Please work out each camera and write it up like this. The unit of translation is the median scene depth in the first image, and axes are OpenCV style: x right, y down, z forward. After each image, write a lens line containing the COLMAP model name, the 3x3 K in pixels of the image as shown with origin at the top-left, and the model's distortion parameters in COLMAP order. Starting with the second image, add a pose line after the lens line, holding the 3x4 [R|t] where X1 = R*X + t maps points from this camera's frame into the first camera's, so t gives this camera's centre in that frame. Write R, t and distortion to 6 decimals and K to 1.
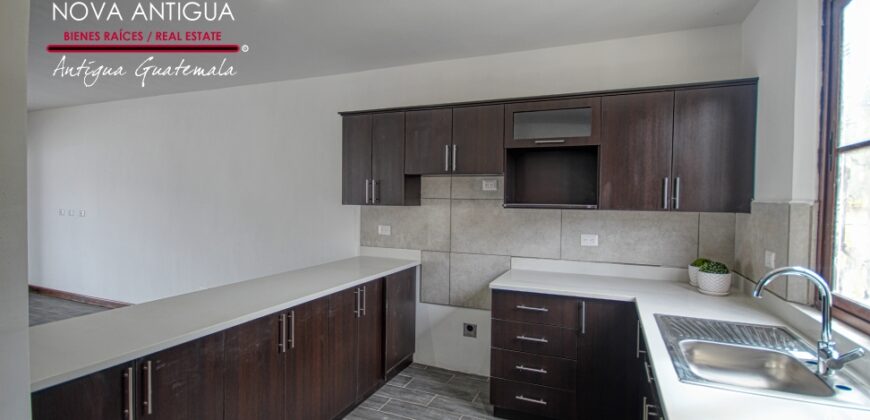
lens RADIAL K [[398.0, 0, 453.1], [0, 398.0, 212.8], [0, 0, 1]] dist [0.003966, -0.000174]
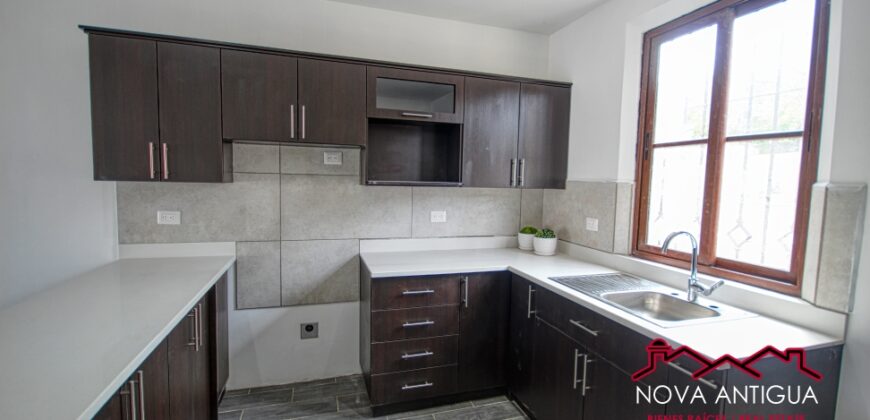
lens RADIAL K [[398.0, 0, 441.9], [0, 398.0, 209.8], [0, 0, 1]] dist [0.003966, -0.000174]
pose [[0.770021, -0.043611, 0.636527, -0.311441], [0.007012, 0.998179, 0.059907, -0.010107], [-0.637980, -0.041666, 0.768925, 0.215037]]
